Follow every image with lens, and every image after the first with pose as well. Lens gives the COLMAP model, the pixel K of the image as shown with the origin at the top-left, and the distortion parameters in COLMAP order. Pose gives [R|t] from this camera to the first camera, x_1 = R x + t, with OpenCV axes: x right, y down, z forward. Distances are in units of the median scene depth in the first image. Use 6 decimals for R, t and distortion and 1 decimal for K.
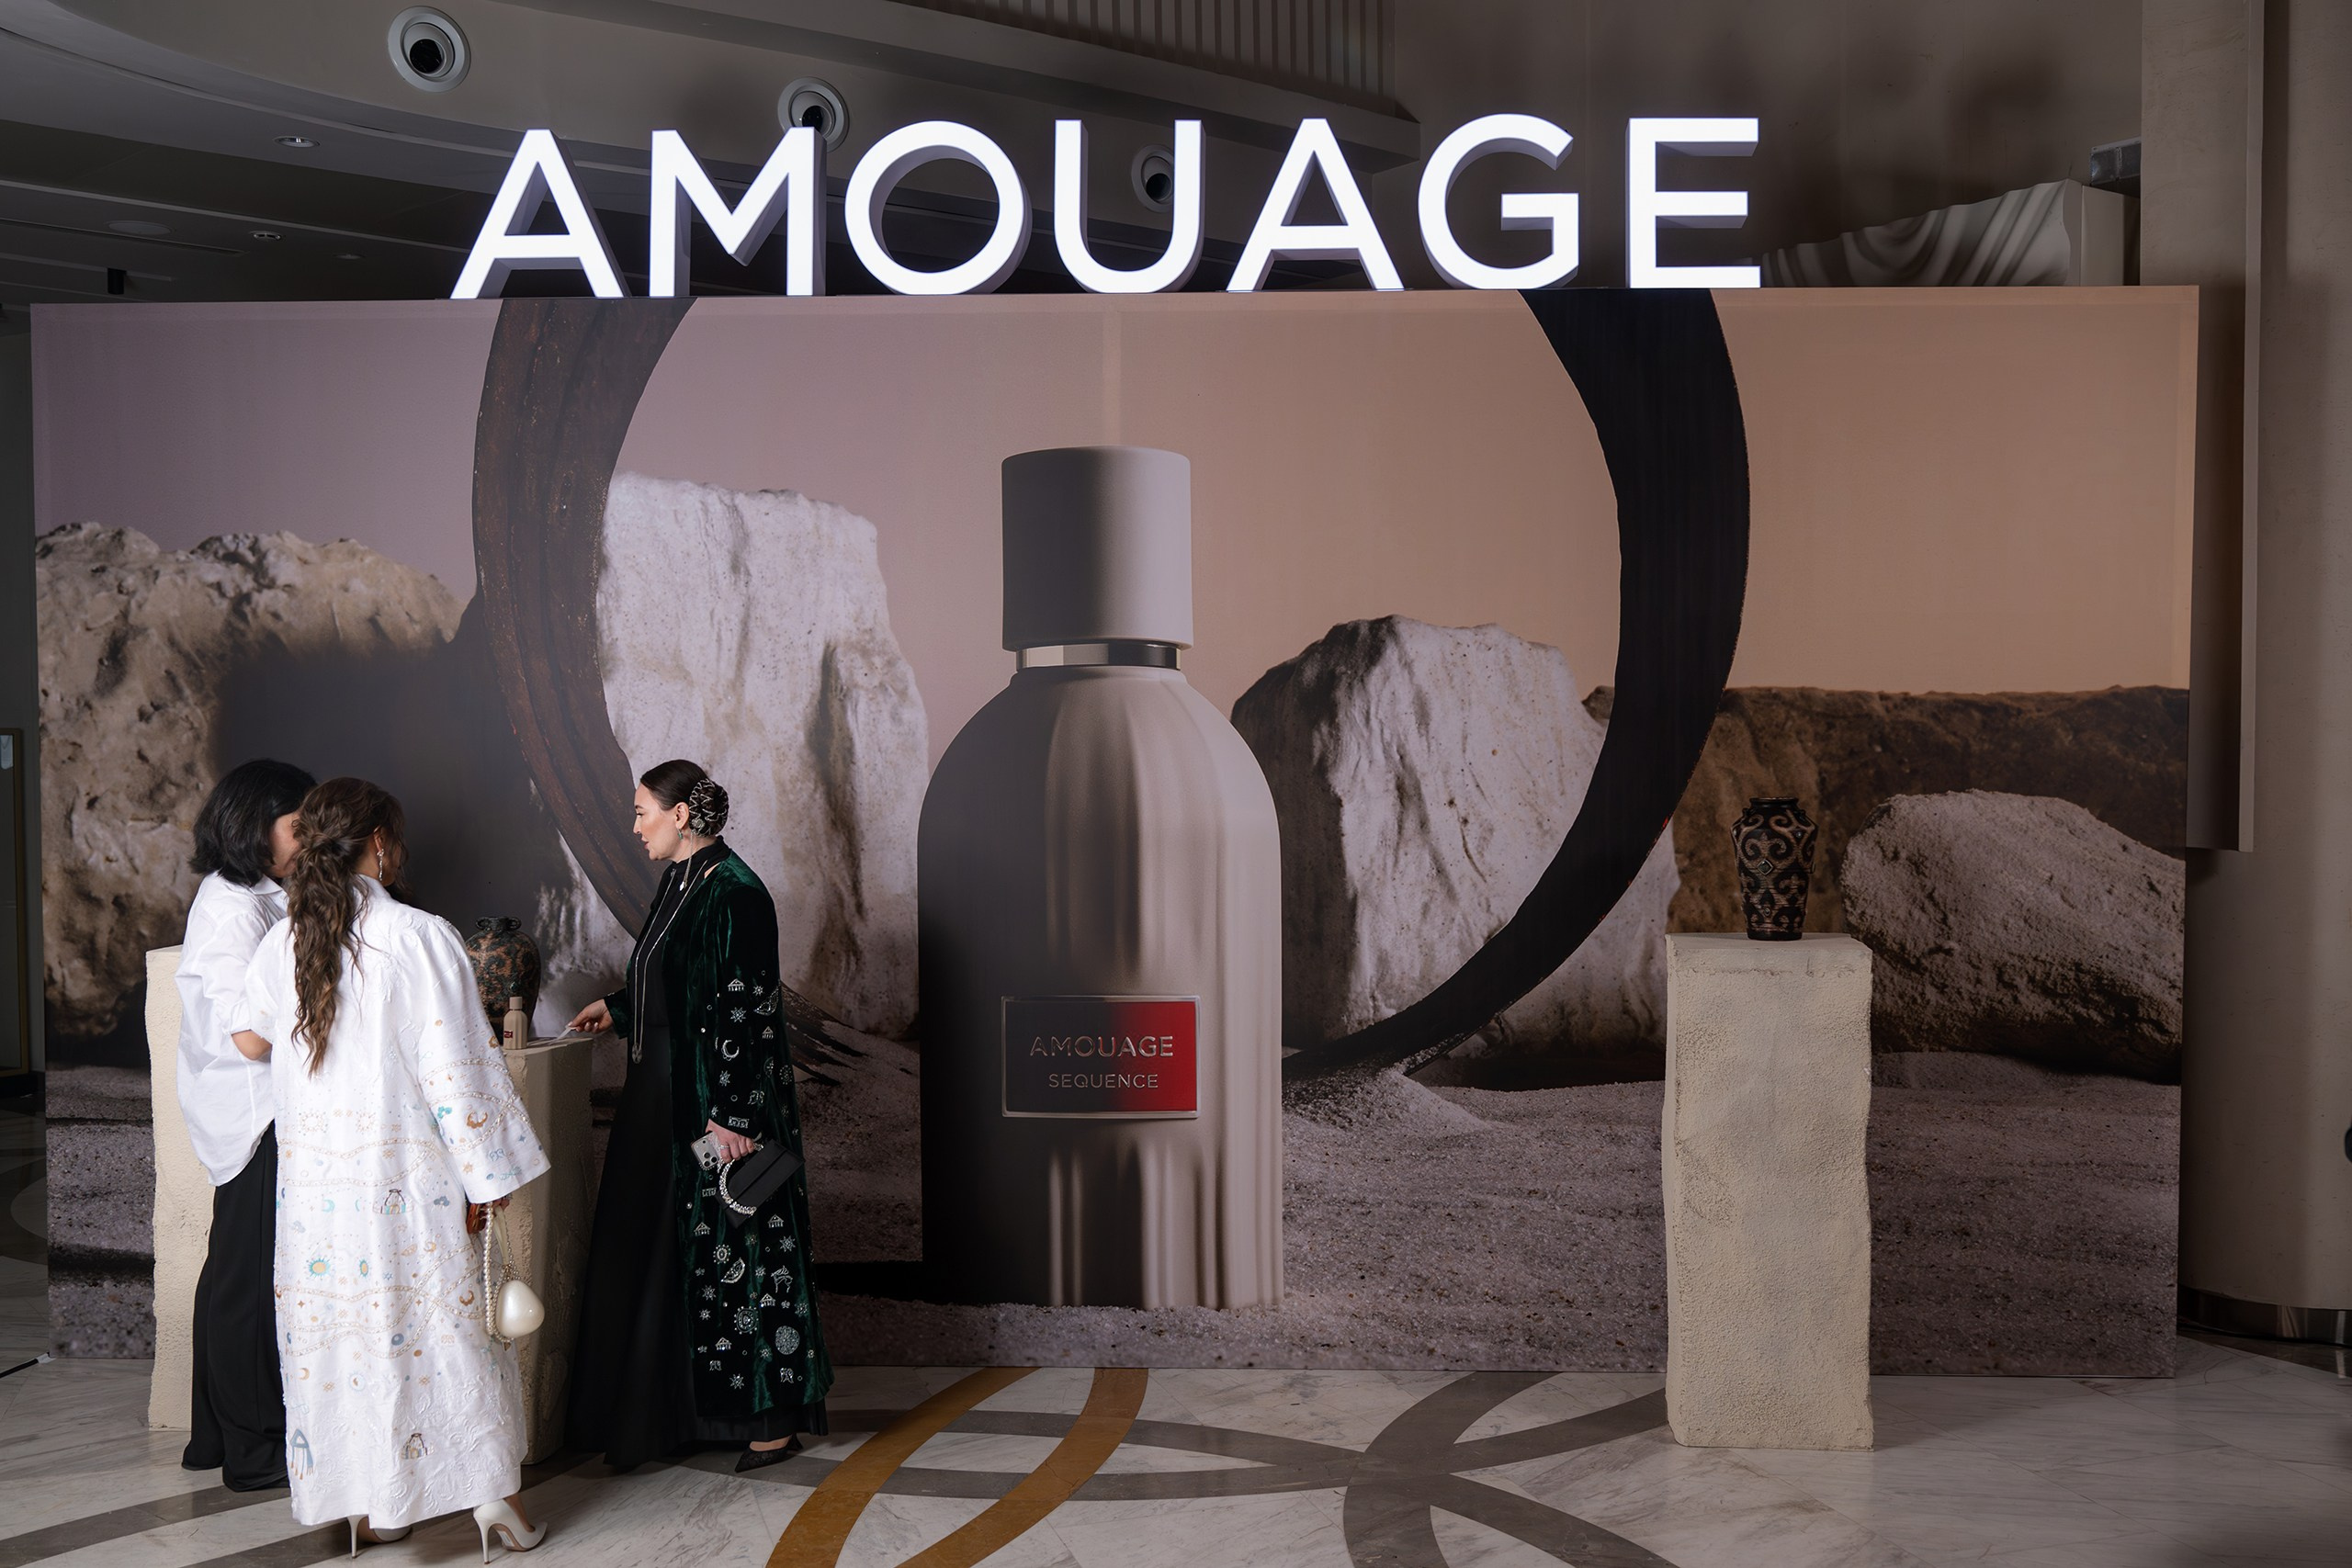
lens RADIAL K [[2389.2, 0, 1360.1], [0, 2389.2, 796.1], [0, 0, 1]] dist [-0.005461, 0.010075]
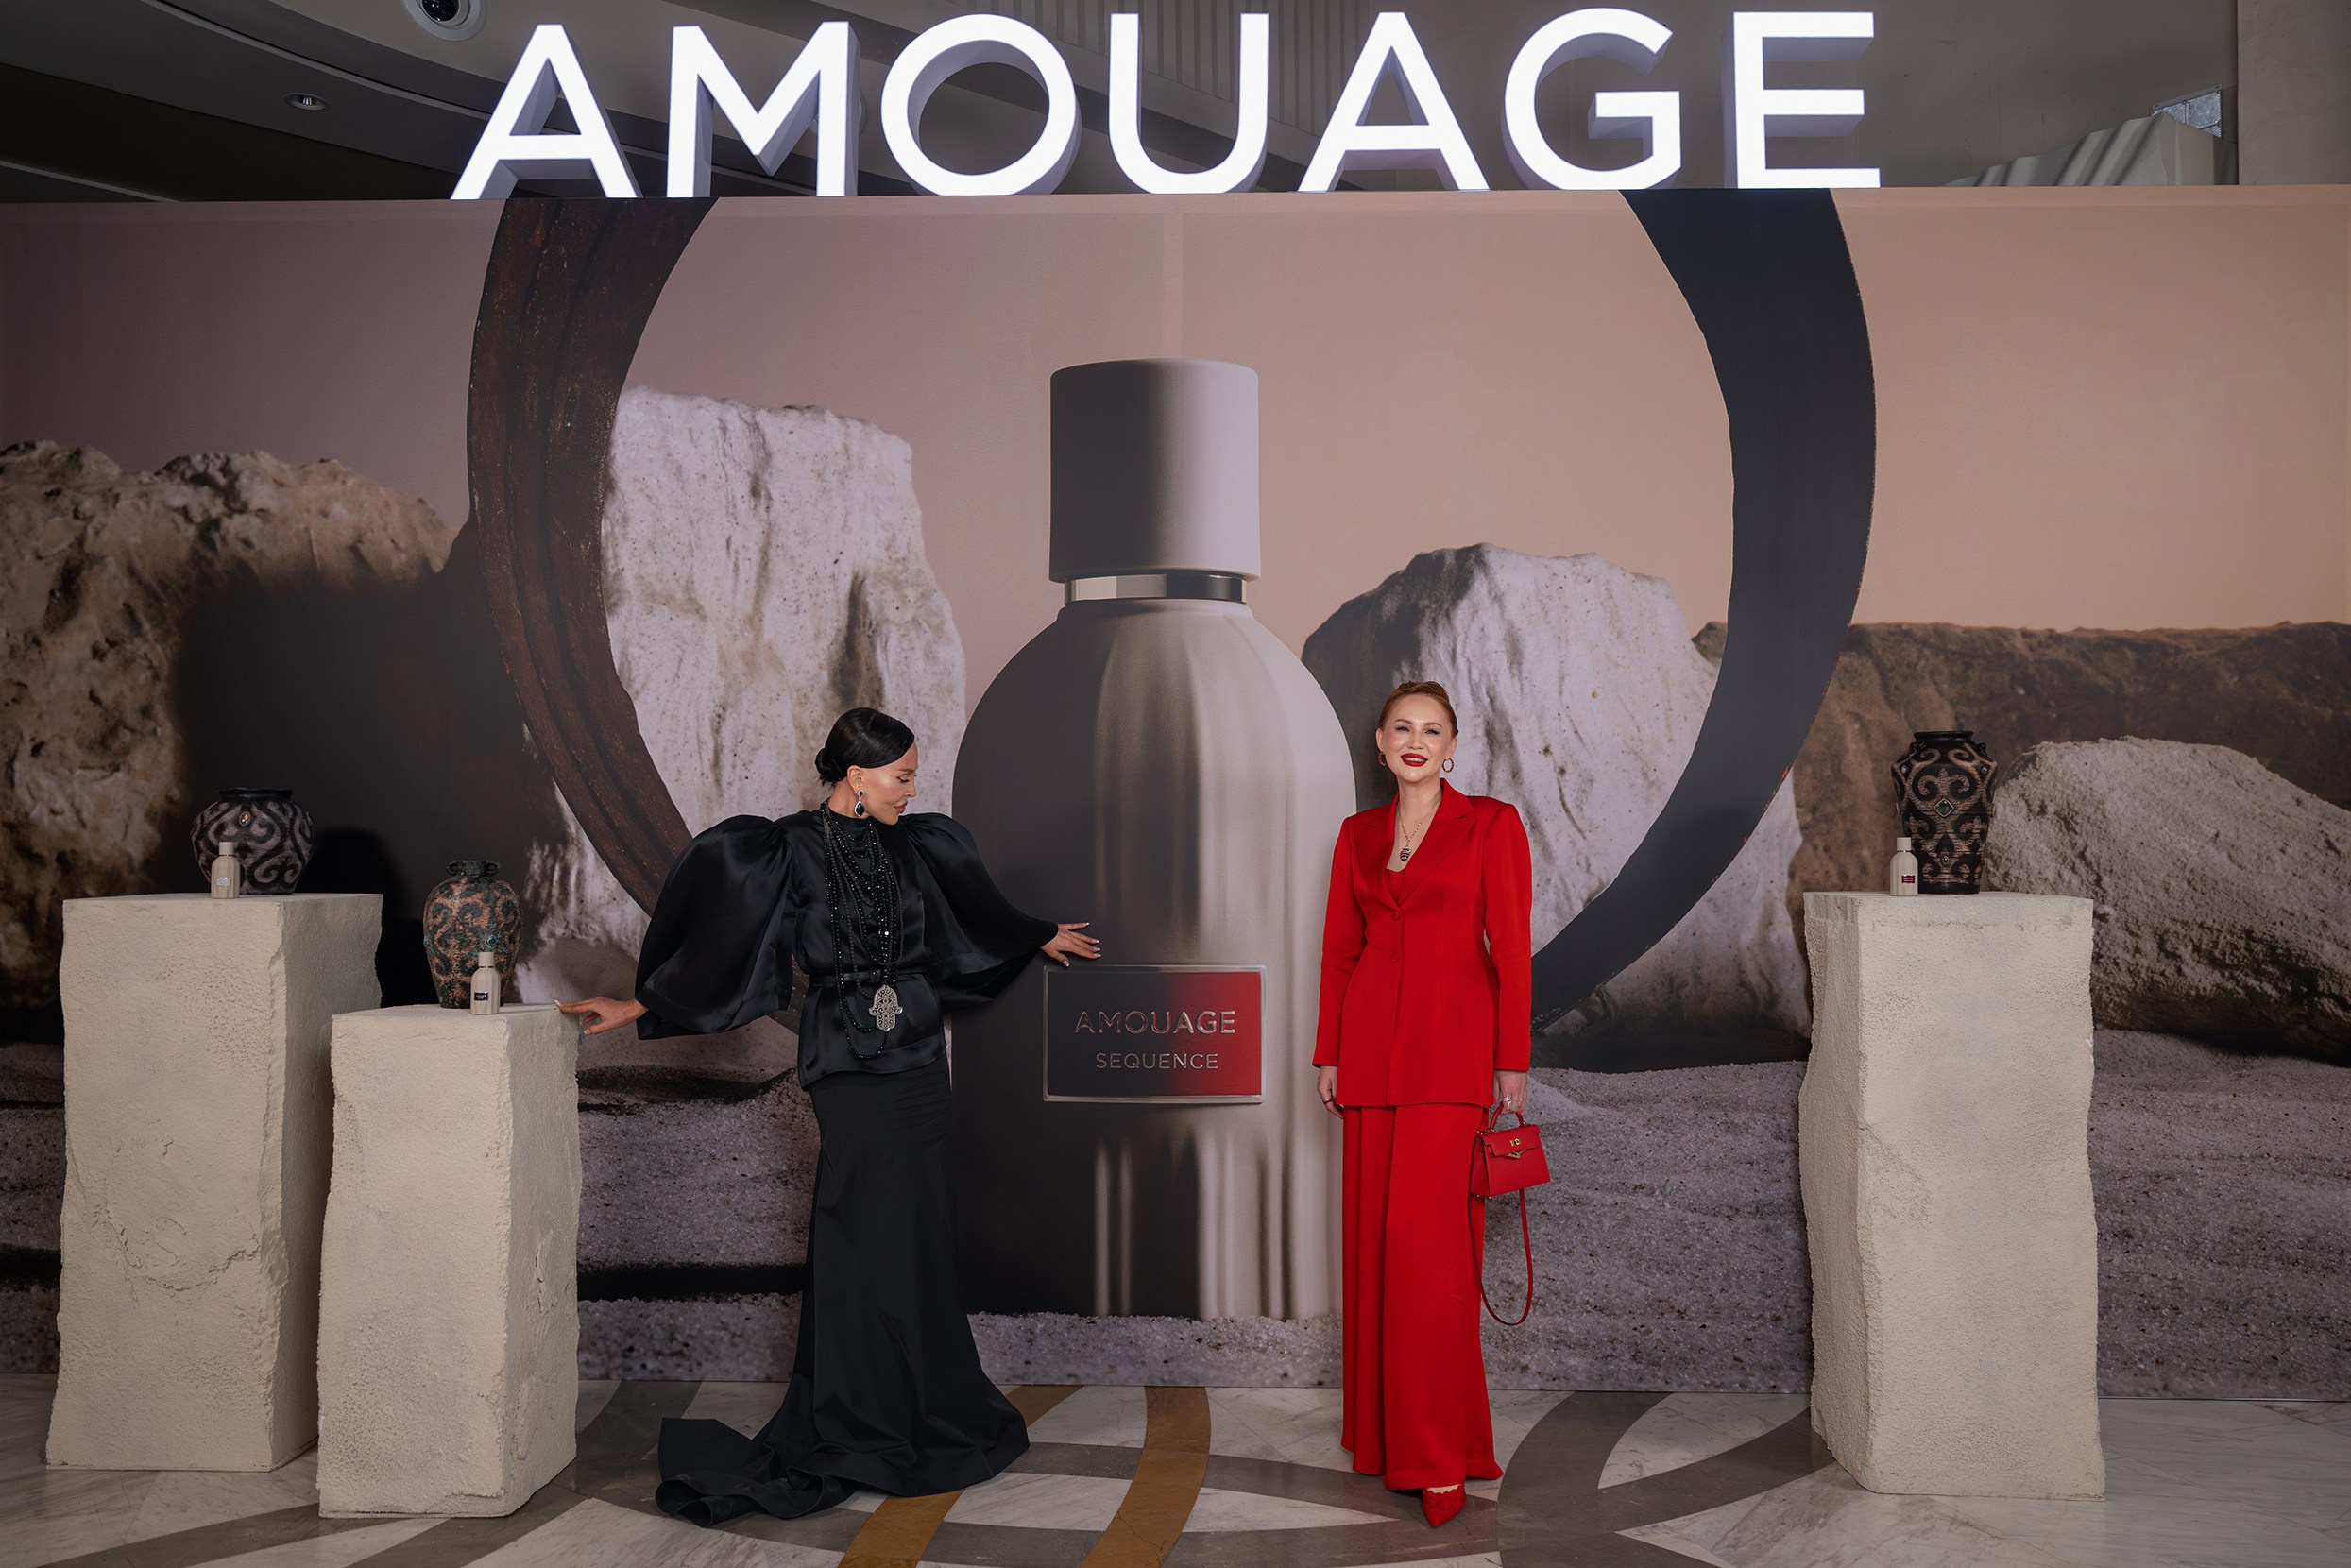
lens RADIAL K [[1825.9, 0, 1213.3], [0, 1825.9, 782.7], [0, 0, 1]] dist [-0.003515, 0.009530]
pose [[0.999969, 0.003617, 0.006950, -0.091913], [-0.003219, 0.998396, -0.056518, 0.053993], [-0.007143, 0.056494, 0.998377, 0.312048]]
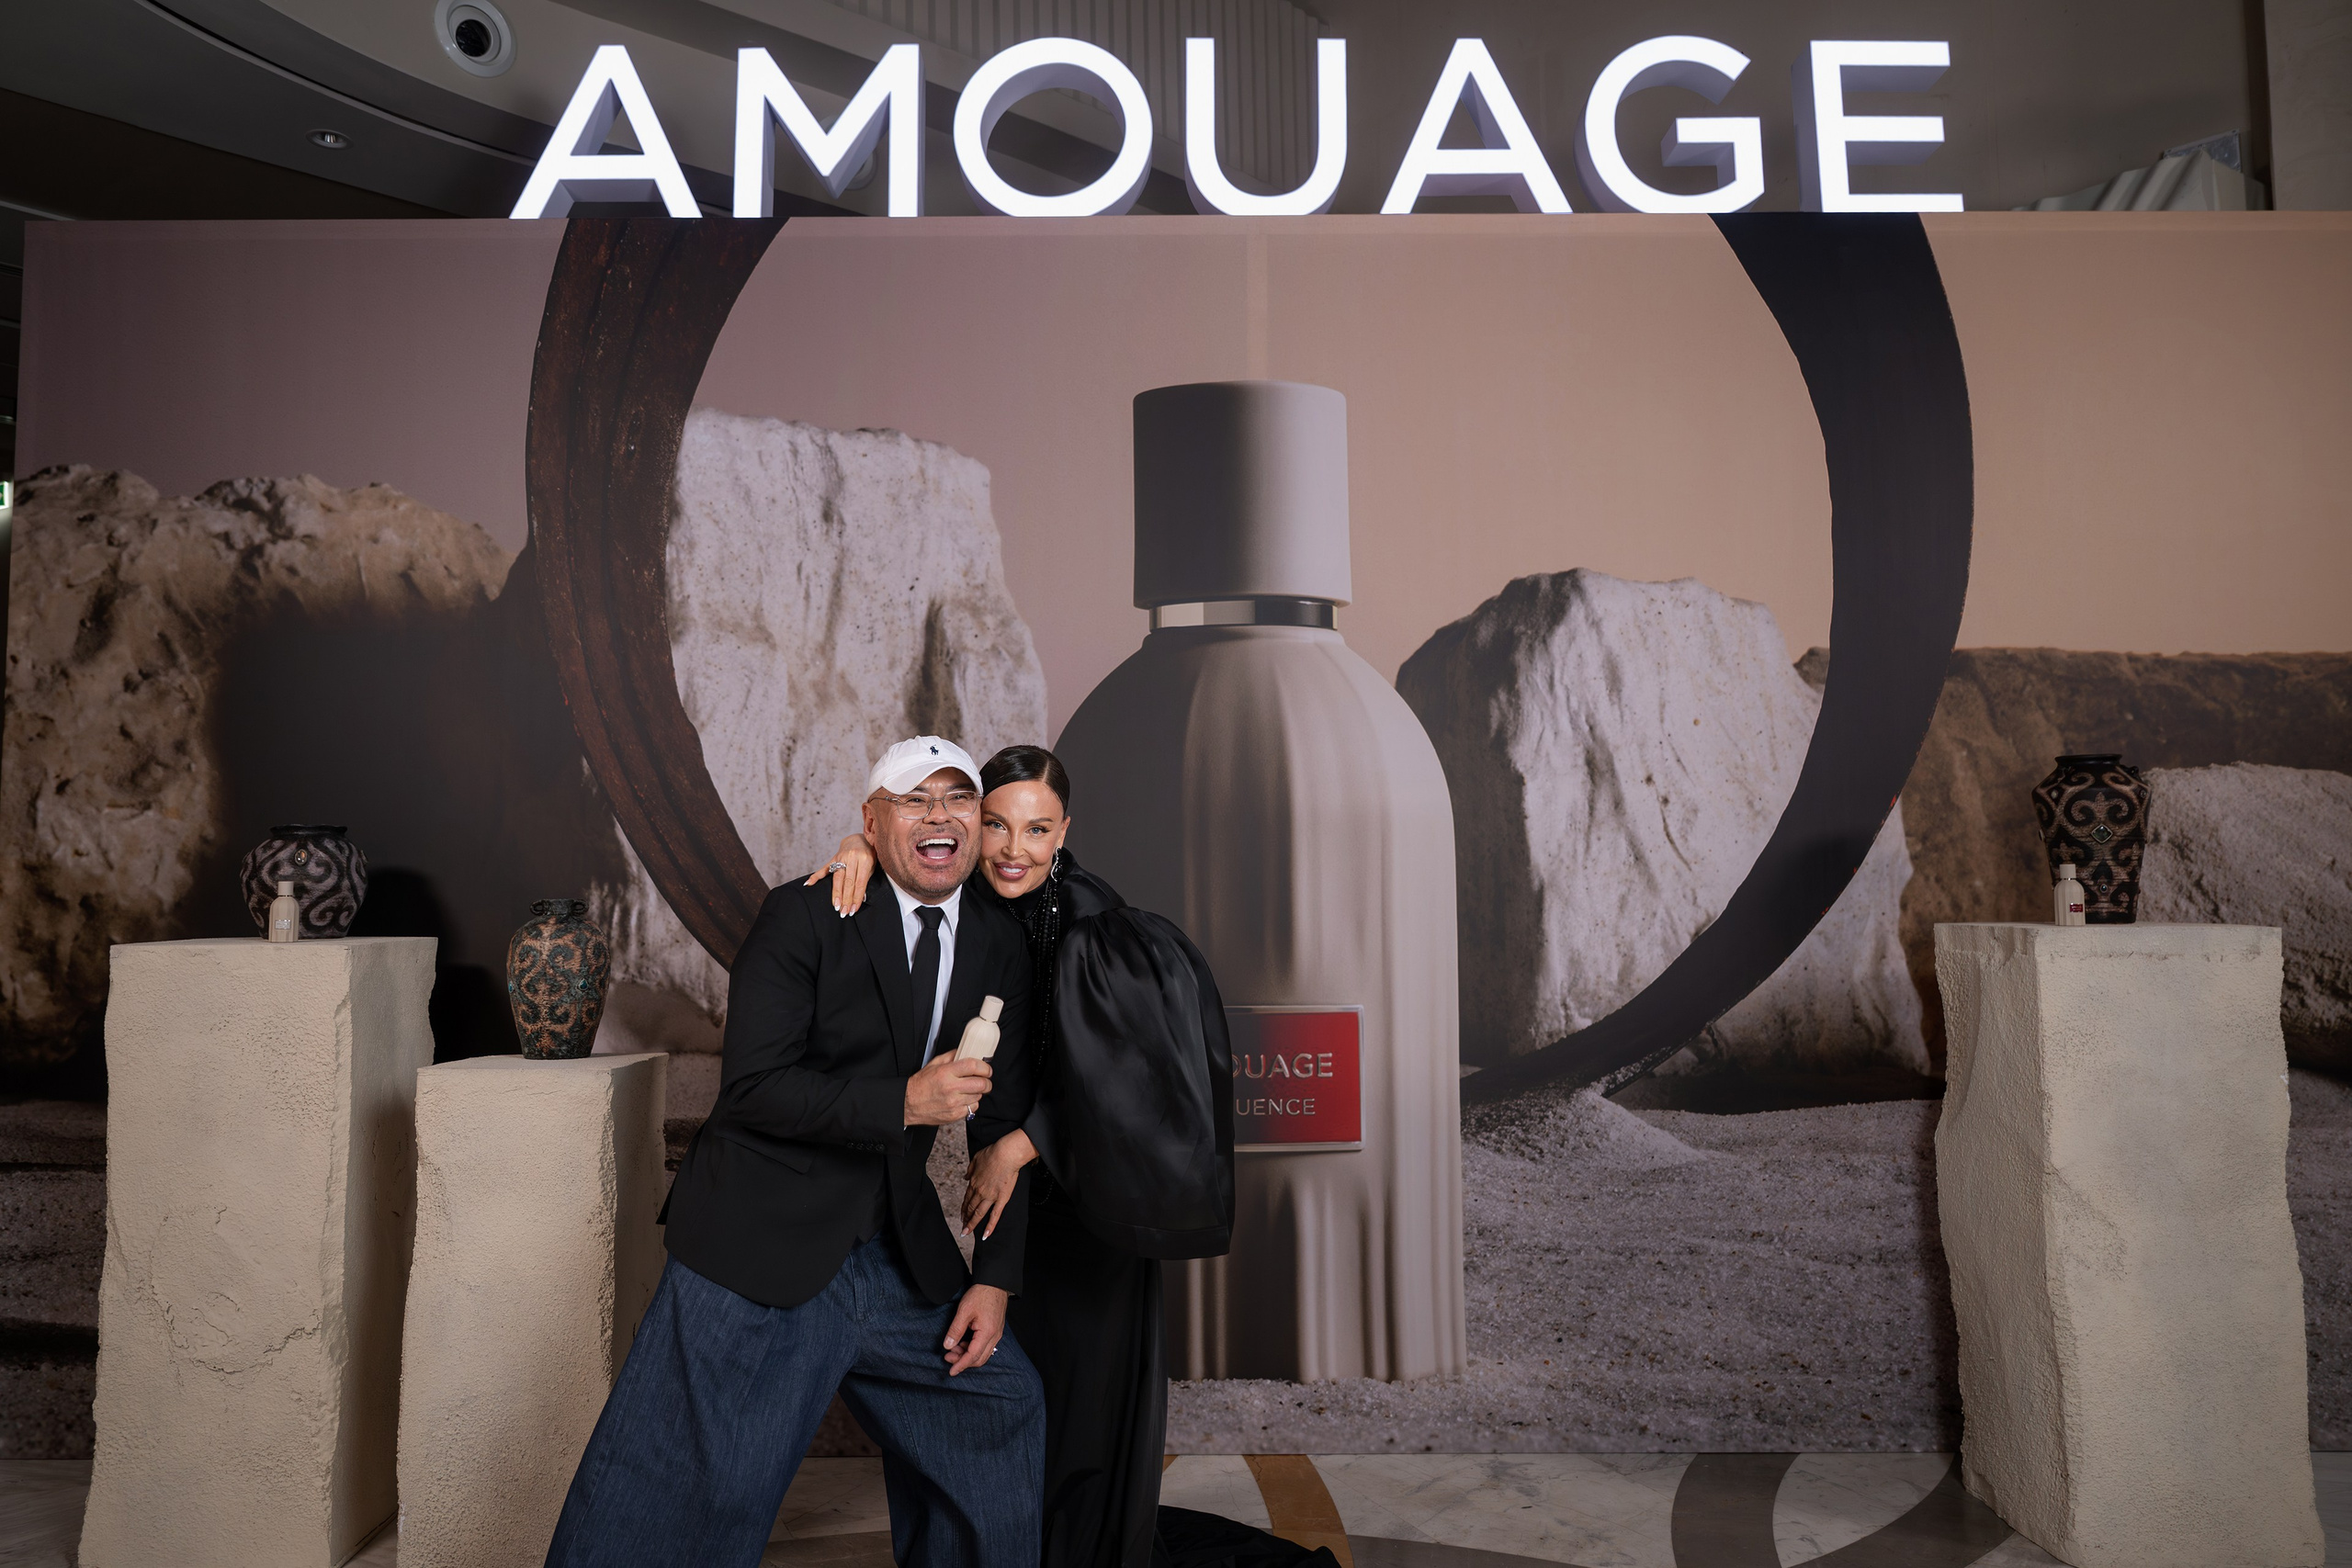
lens RADIAL K [[1694.4, 0, 1104.7], [0, 1694.4, 747.8], [0, 0, 1]] dist [-0.000374, 0.003347]
pose [[0.999318, -0.000443, 0.036930, -0.183110], [0.004453, 0.994078, -0.108575, 0.057389], [-0.036663, 0.108665, 0.993402, 0.387467]]
